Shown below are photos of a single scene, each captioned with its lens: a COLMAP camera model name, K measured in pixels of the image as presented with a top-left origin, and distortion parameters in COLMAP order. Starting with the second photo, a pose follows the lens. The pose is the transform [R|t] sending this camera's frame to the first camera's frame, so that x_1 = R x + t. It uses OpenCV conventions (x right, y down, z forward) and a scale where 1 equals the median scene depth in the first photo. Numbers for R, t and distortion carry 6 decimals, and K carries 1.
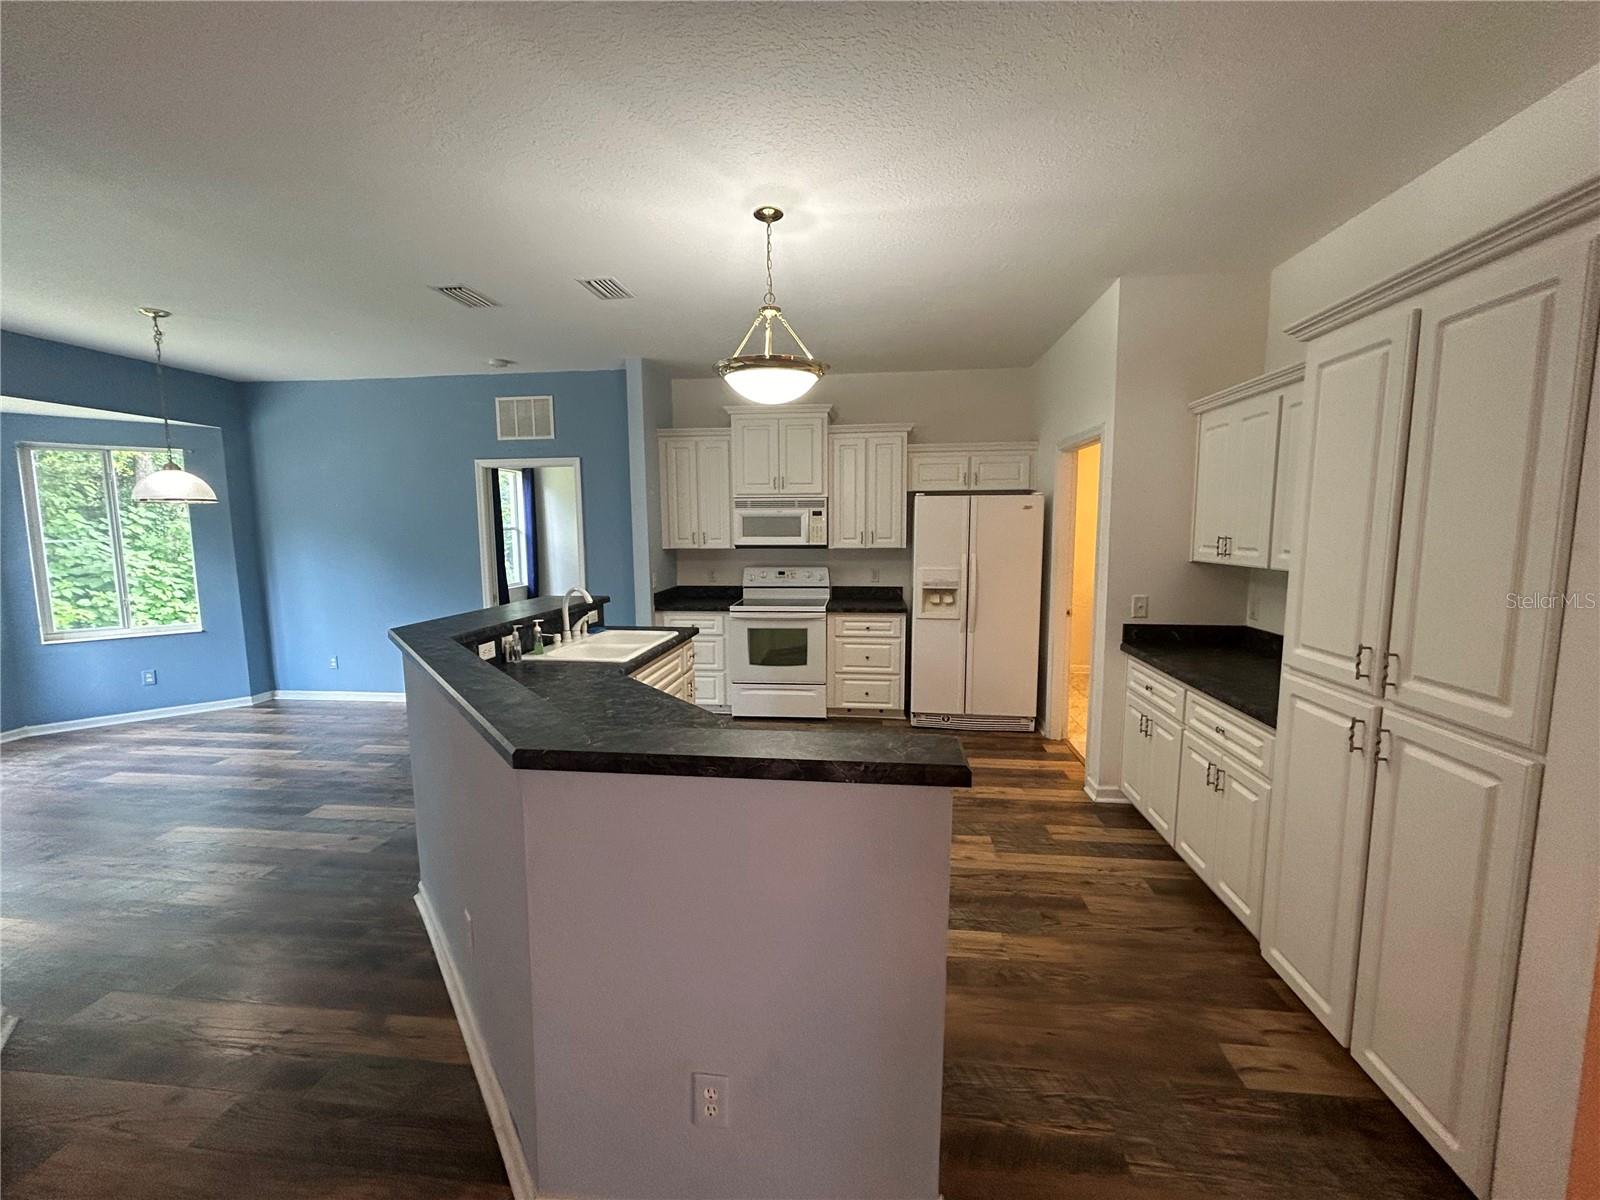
lens RADIAL K [[642.9, 0, 800.0], [0, 642.9, 600.0], [0, 0, 1]] dist [0.000456, -0.004065]
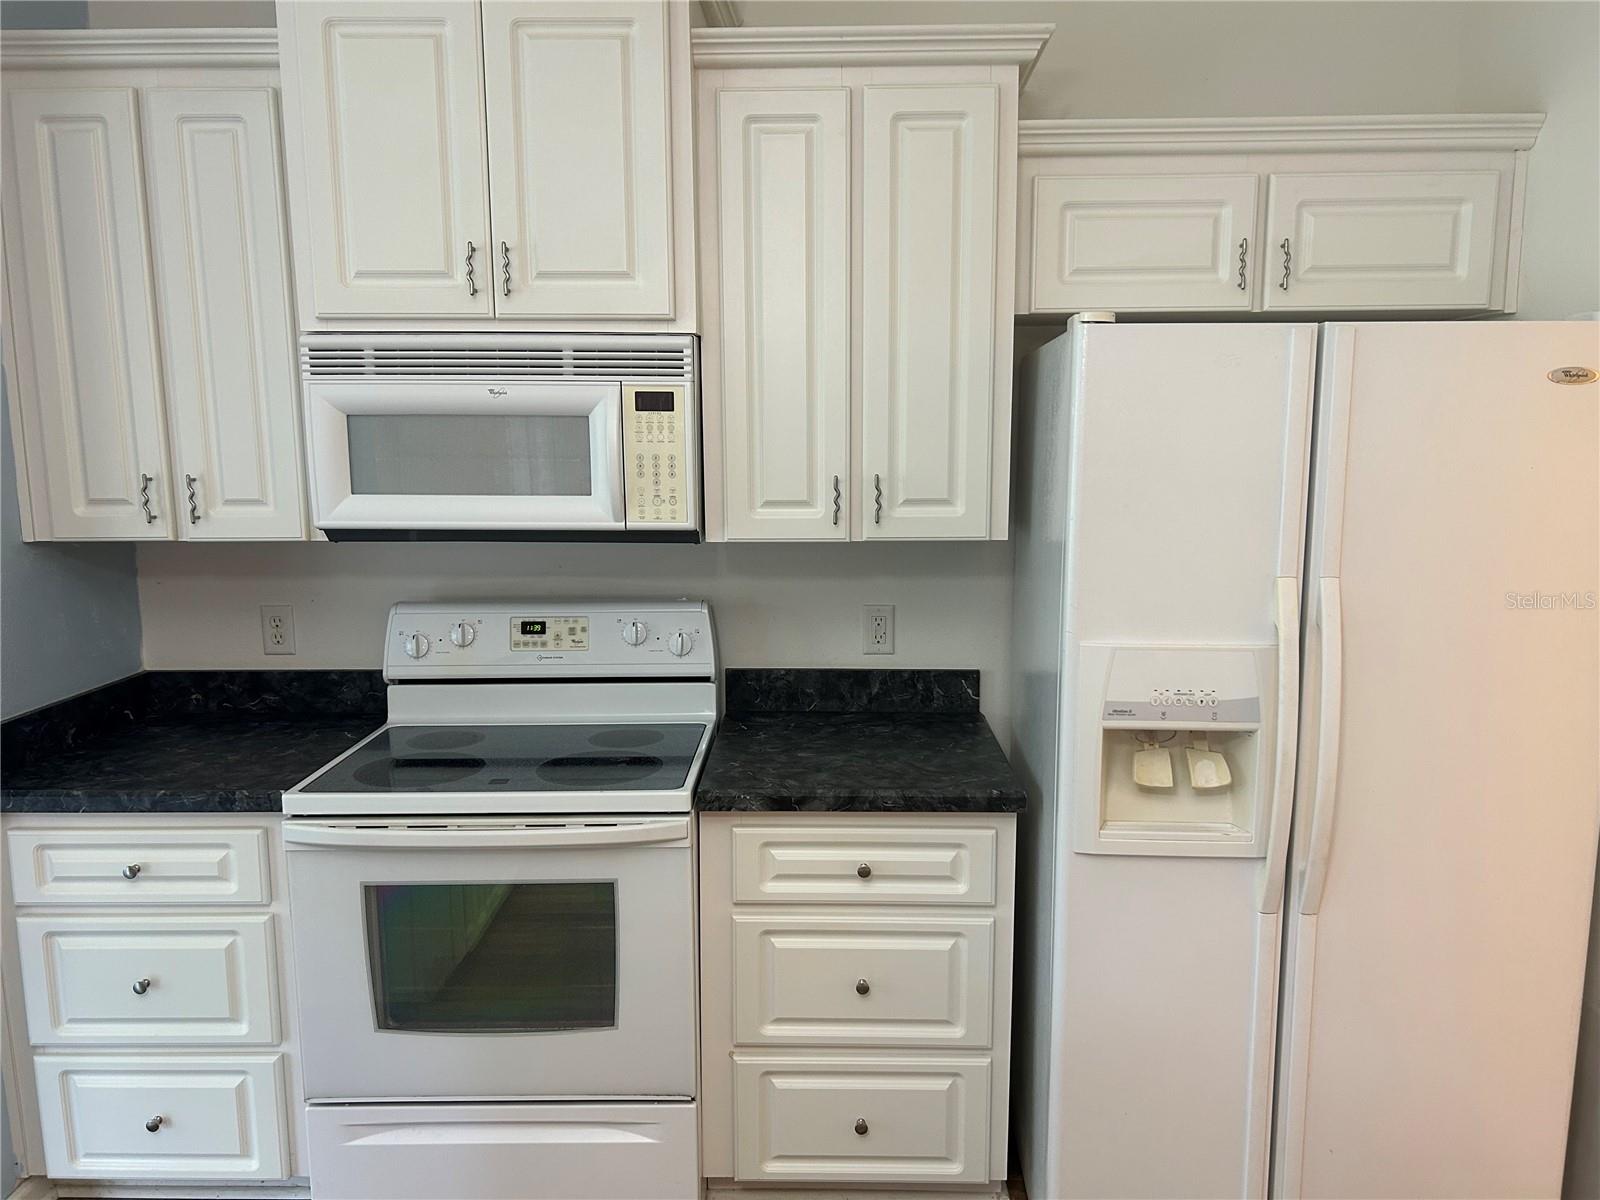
lens RADIAL K [[1202.1, 0, 814.0], [0, 1202.1, 613.4], [0, 0, 1]] dist [0.070126, -0.101594]
pose [[0.995623, -0.010516, 0.092871, 0.045130], [0.007195, 0.999325, 0.036021, -0.072219], [-0.093187, -0.035195, 0.995026, 0.551626]]
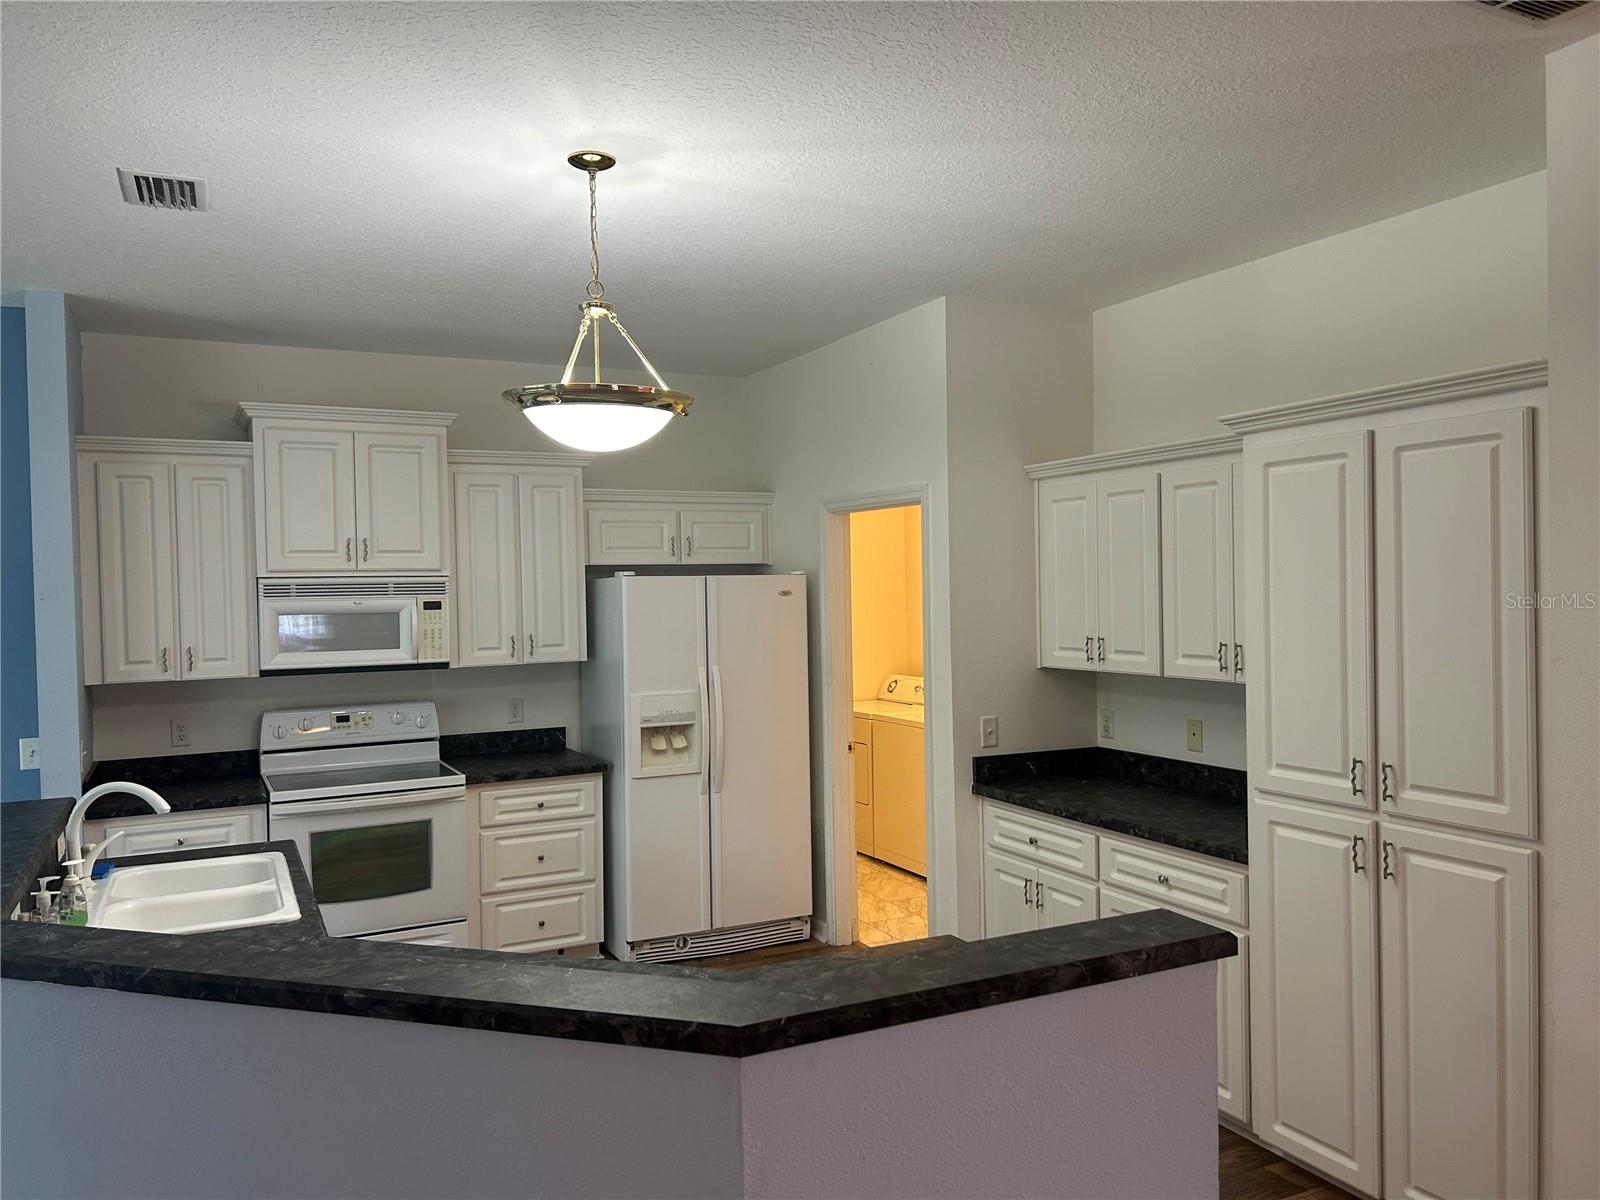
lens RADIAL K [[1202.1, 0, 814.0], [0, 1202.1, 613.4], [0, 0, 1]] dist [0.070126, -0.101594]
pose [[0.834390, -0.022941, 0.550697, -0.278204], [0.077579, 0.994075, -0.076133, -0.024867], [-0.545687, 0.106248, 0.831226, -0.035522]]
